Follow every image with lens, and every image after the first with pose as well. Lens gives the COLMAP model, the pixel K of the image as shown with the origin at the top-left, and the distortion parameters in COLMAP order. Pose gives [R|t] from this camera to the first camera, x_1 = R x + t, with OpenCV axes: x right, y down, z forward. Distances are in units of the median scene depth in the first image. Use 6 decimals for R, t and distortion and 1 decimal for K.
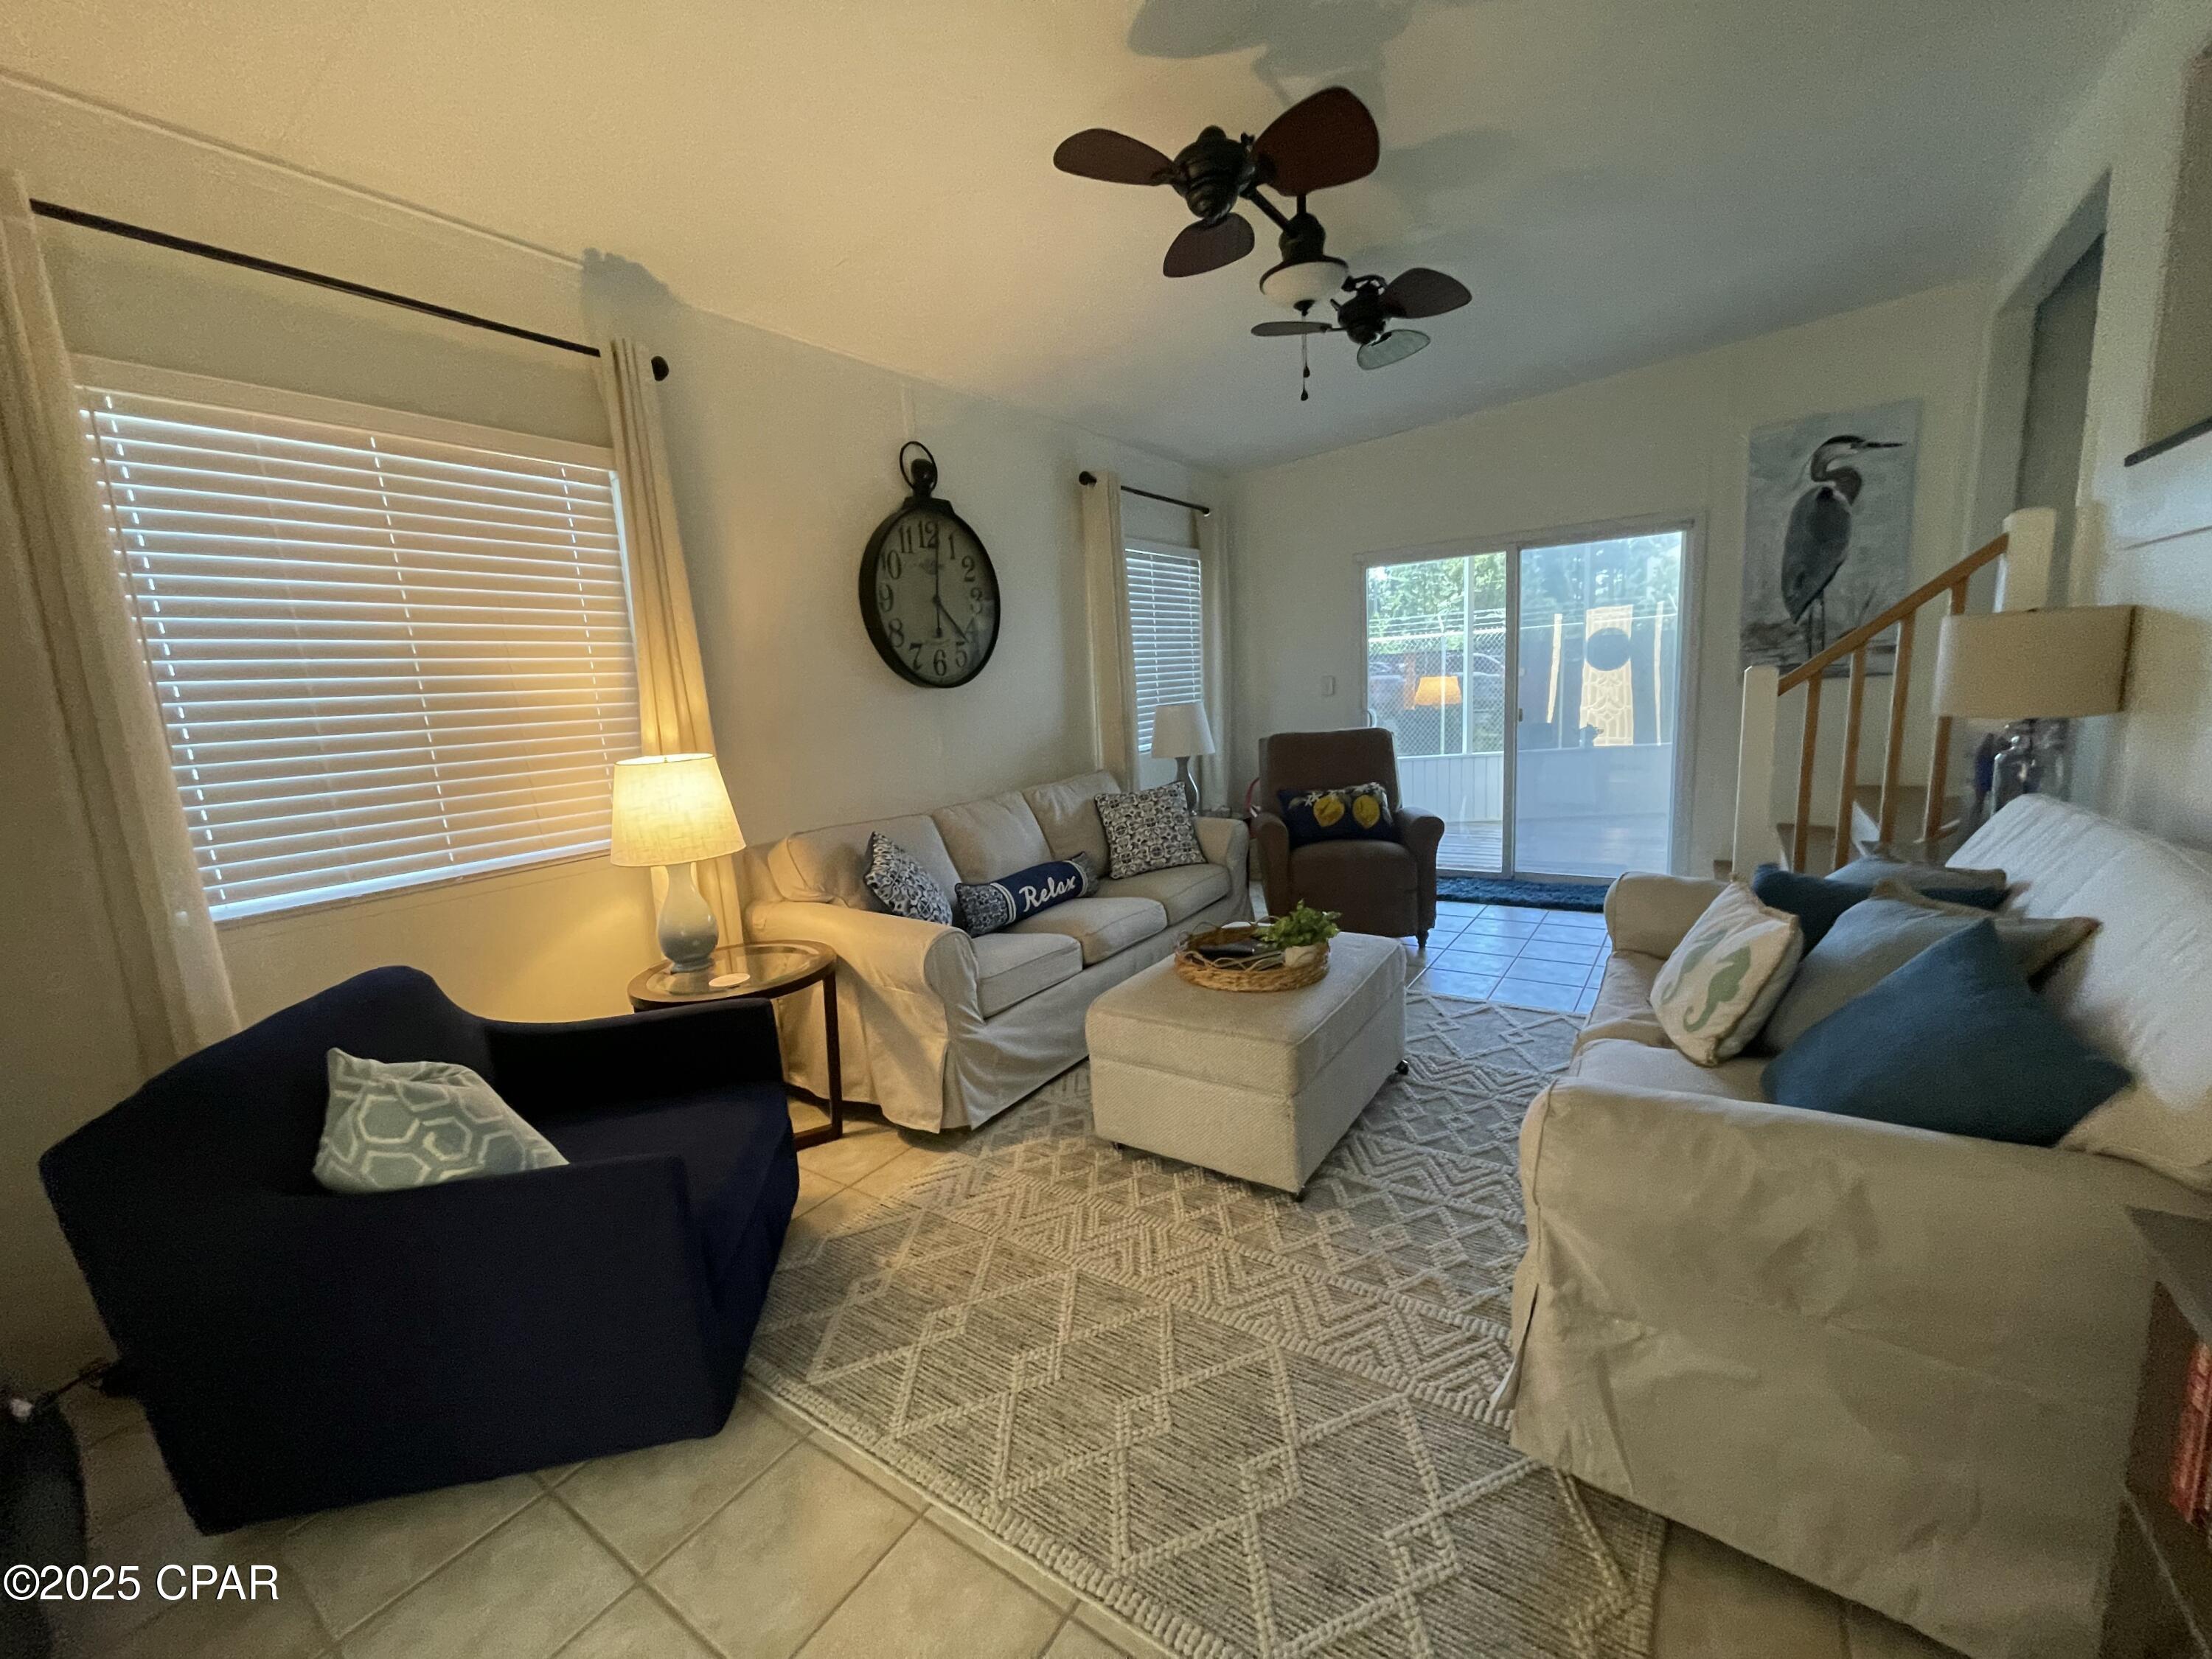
lens RADIAL K [[887.2, 0, 1101.8], [0, 887.2, 837.5], [0, 0, 1]] dist [0.000598, 0.000039]
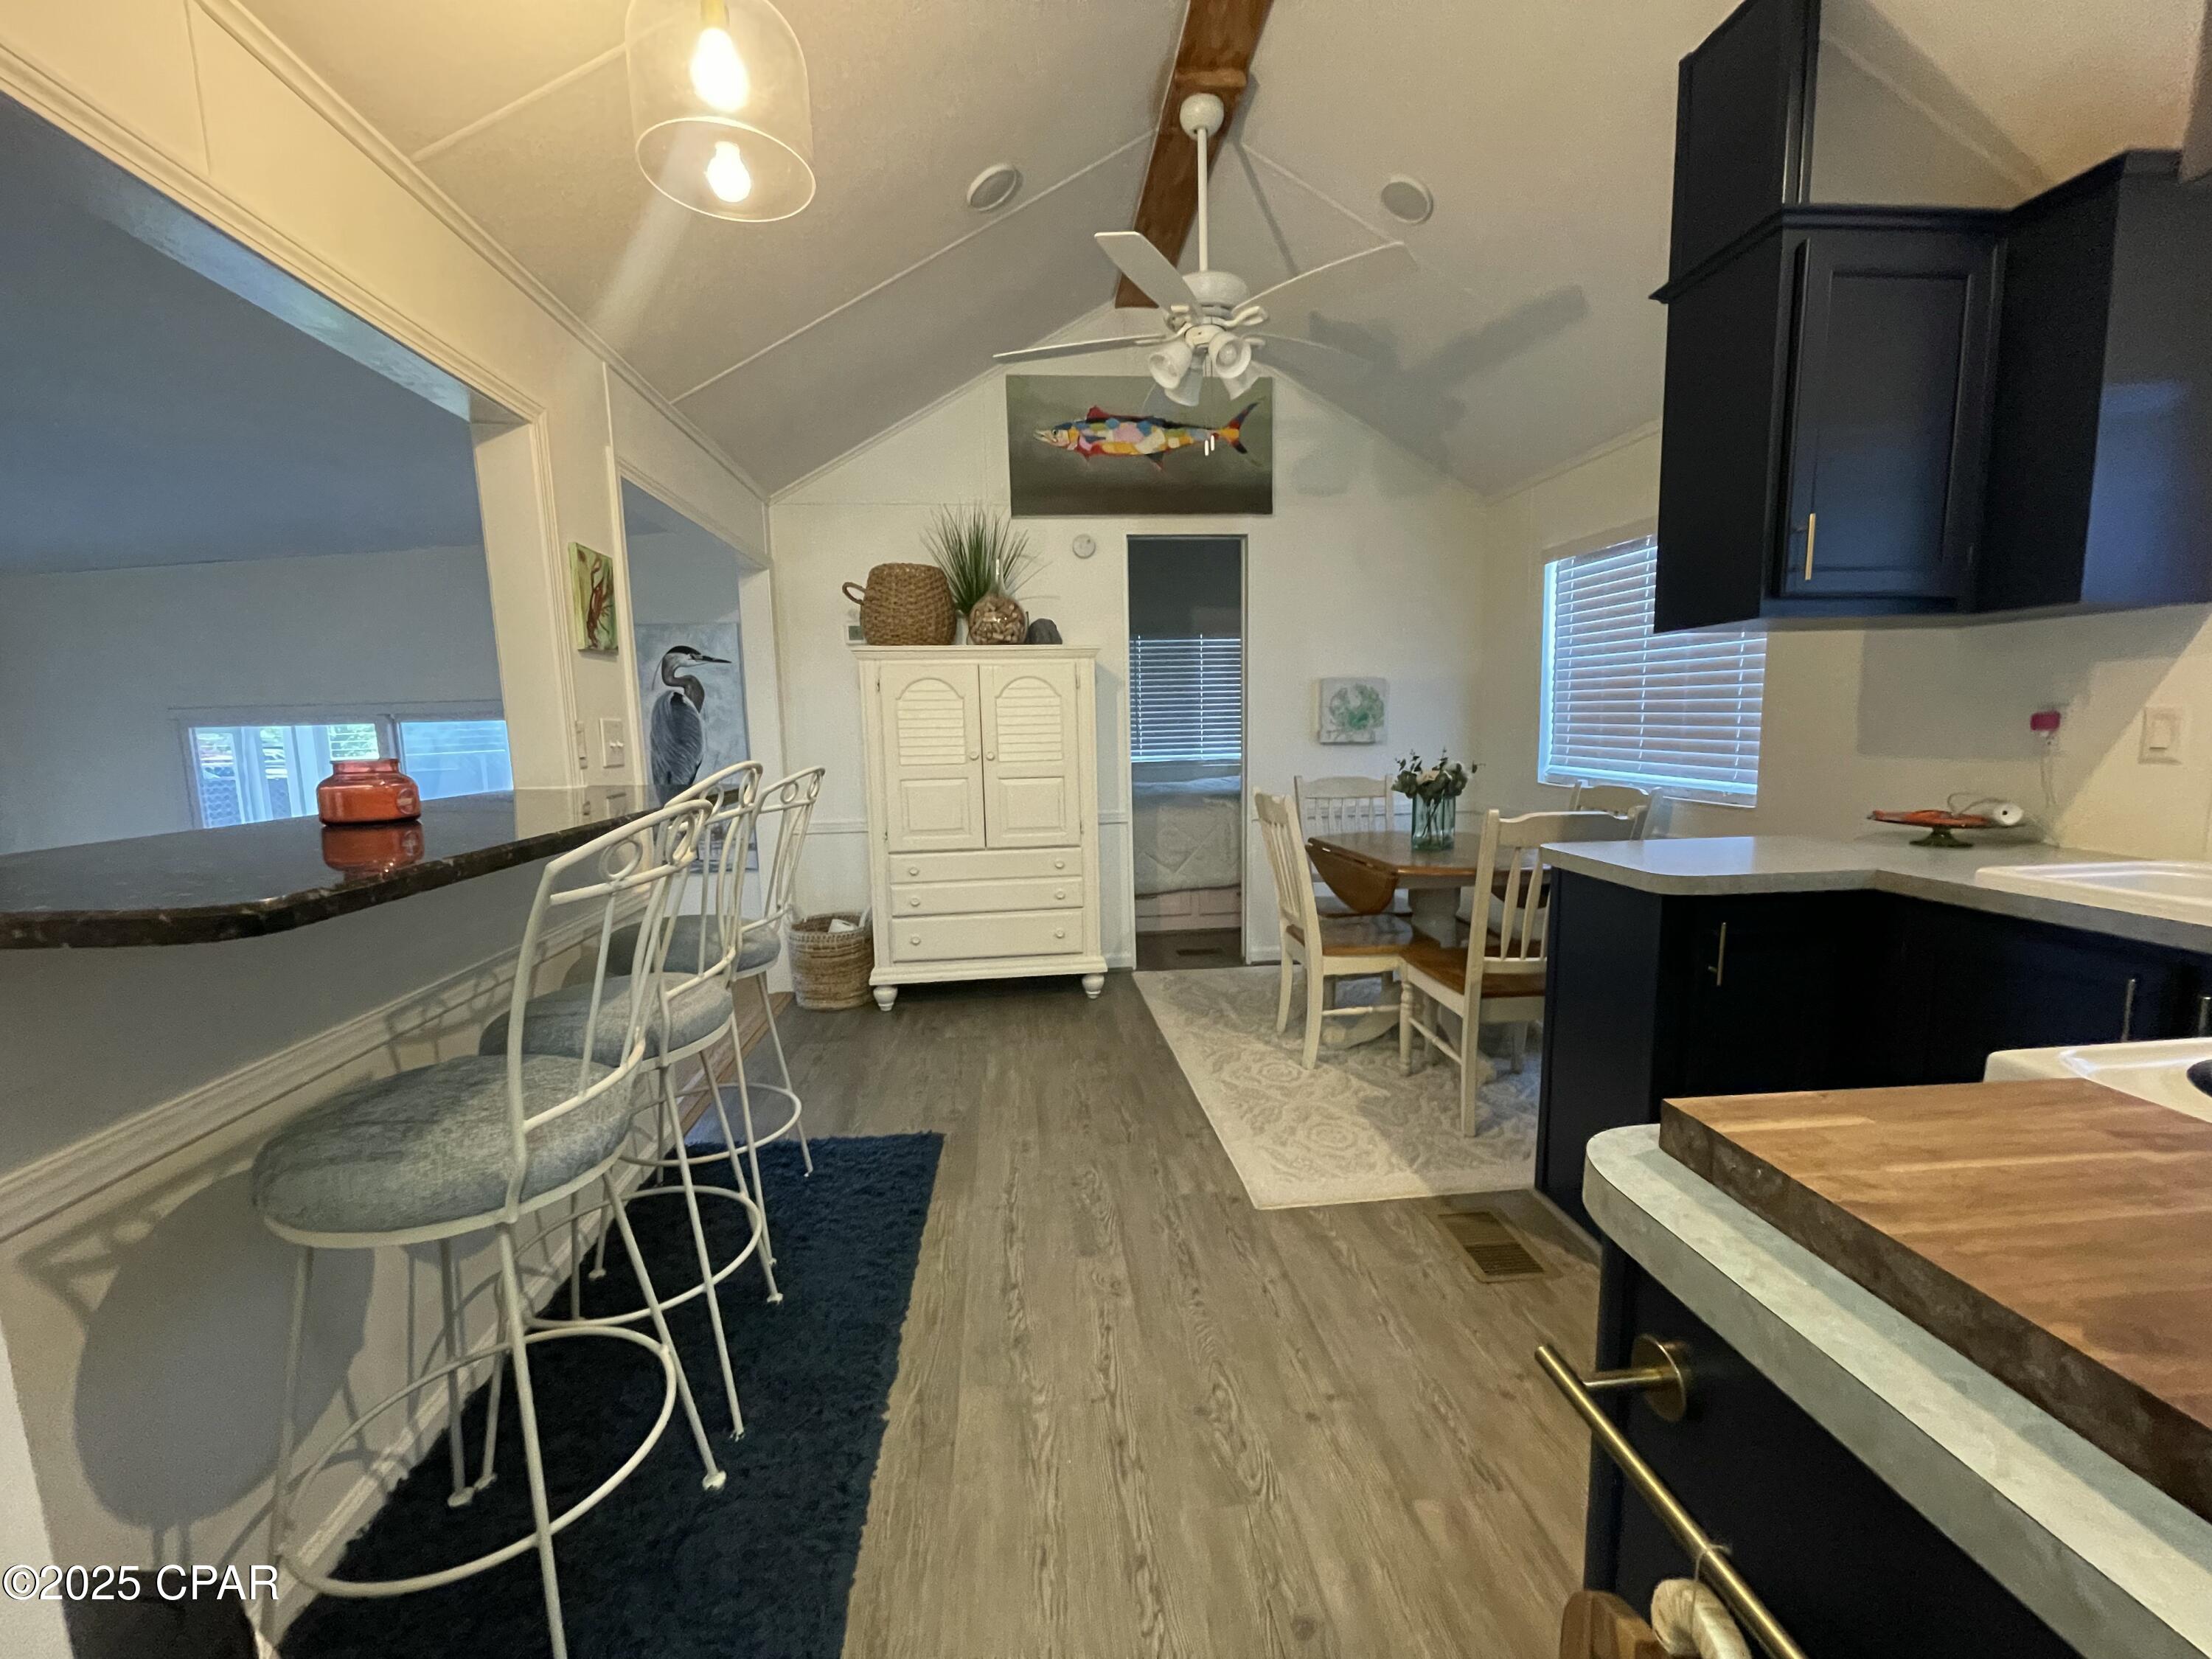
lens RADIAL K [[887.2, 0, 1101.8], [0, 887.2, 837.5], [0, 0, 1]] dist [0.000598, 0.000039]
pose [[0.764183, -0.044211, 0.643482, 0.532438], [0.089824, 0.995221, -0.038296, -0.144717], [-0.638714, 0.087065, 0.764503, -0.096337]]
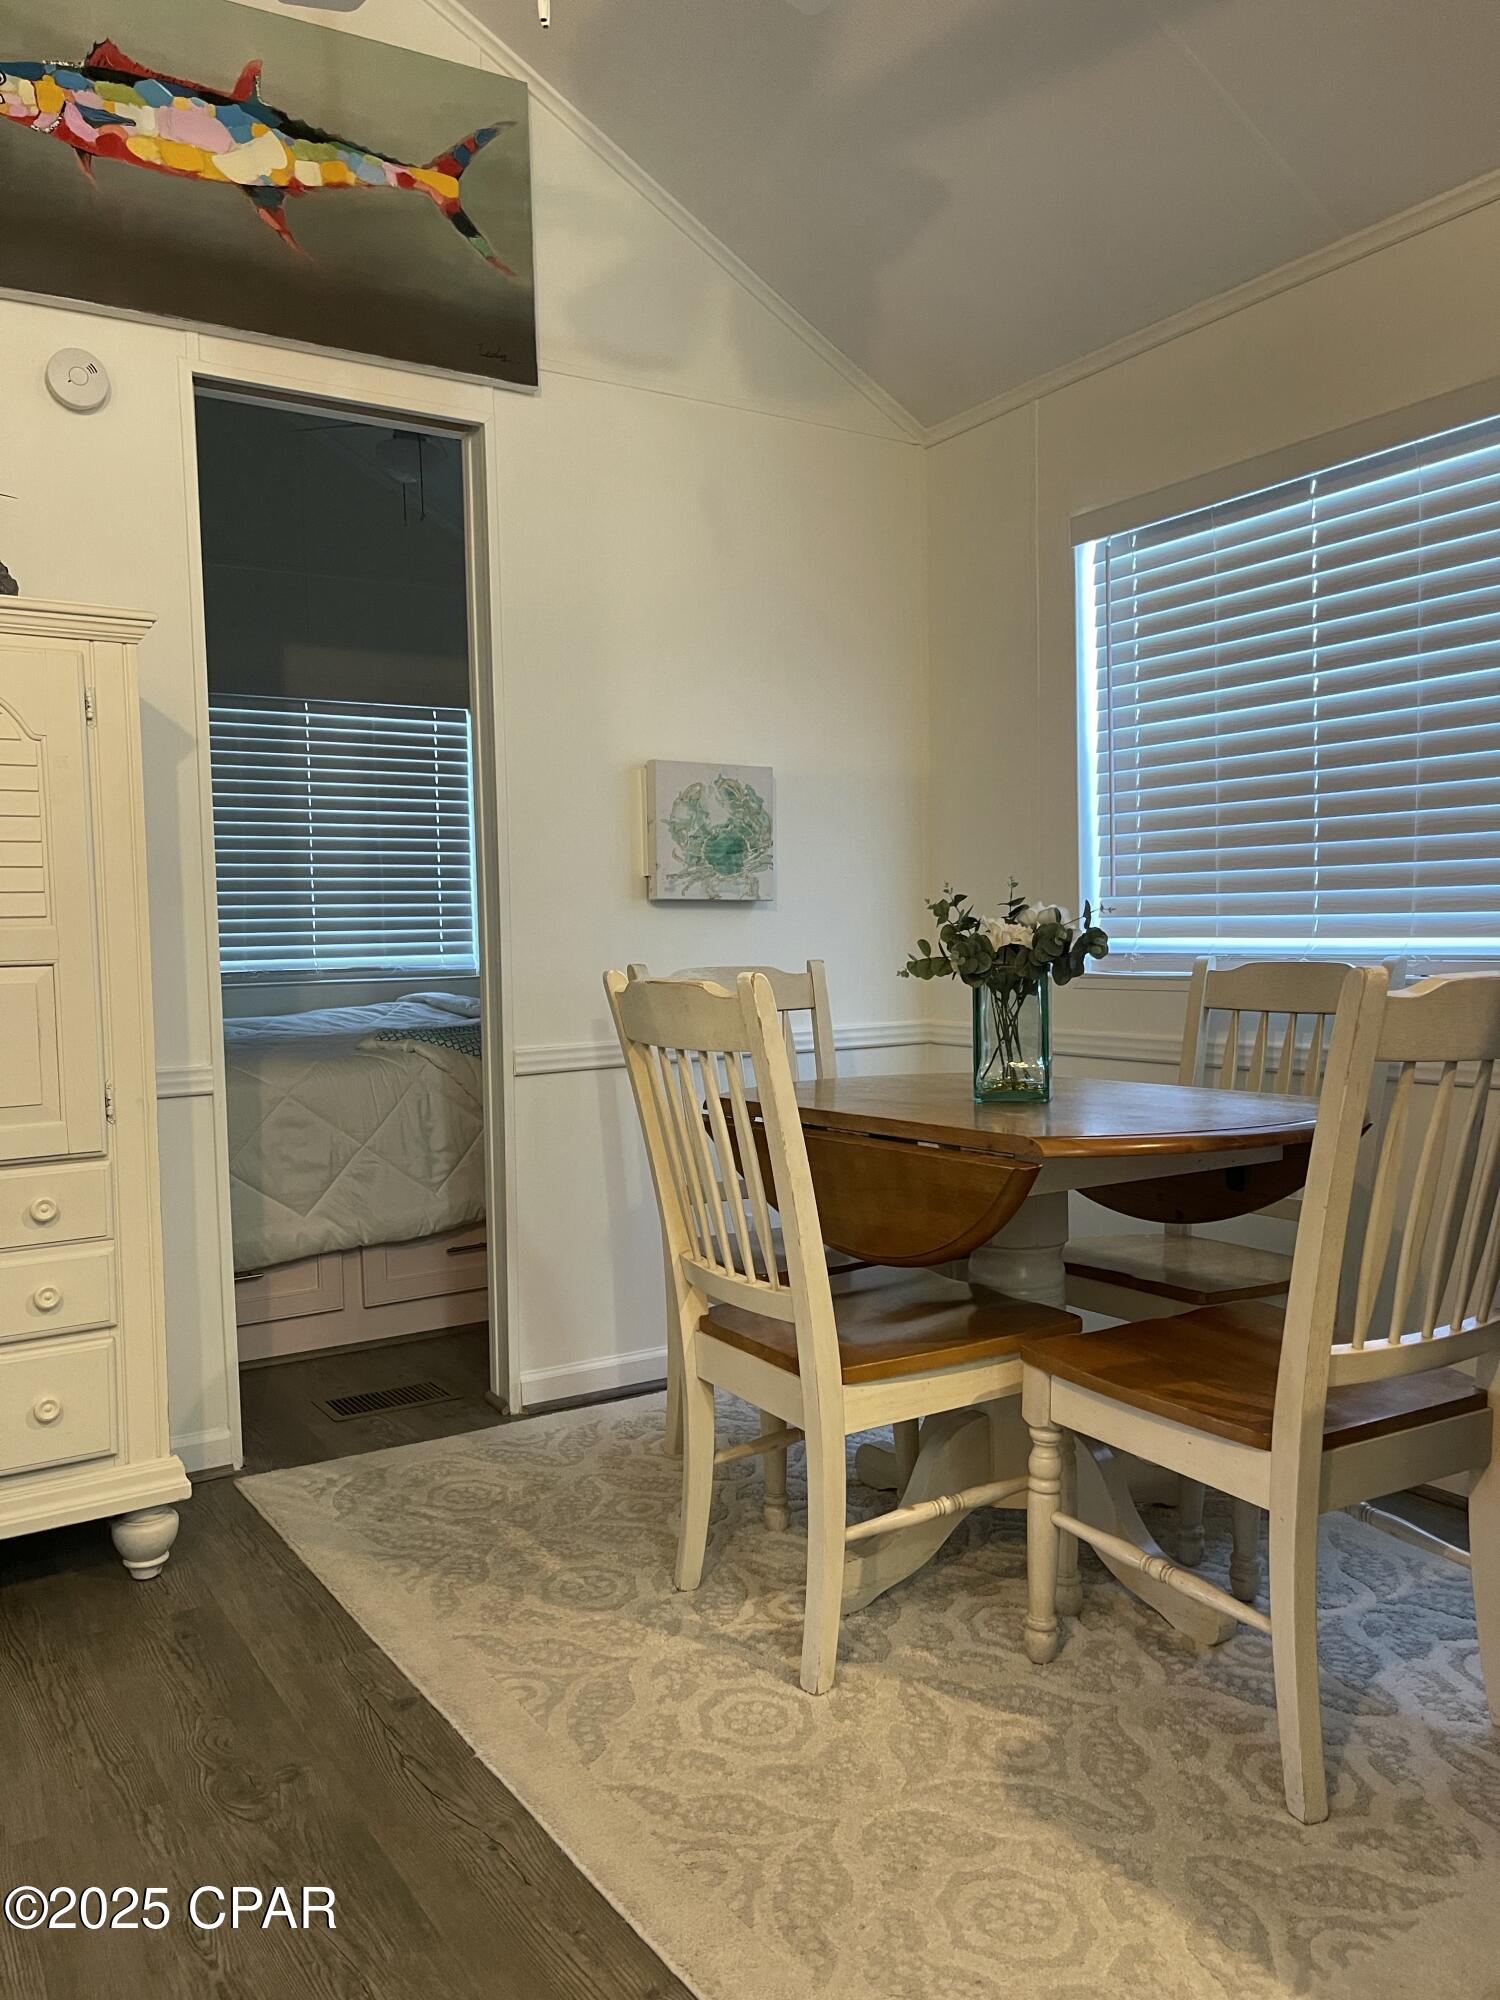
lens RADIAL K [[1512.7, 0, 751.2], [0, 1512.7, 1008.5], [0, 0, 1]] dist [0.088625, -0.123807]
pose [[0.396554, 0.001791, 0.918010, 0.677474], [0.157734, 0.984993, -0.070058, -0.149276], [-0.904359, 0.172583, 0.390320, 0.173549]]
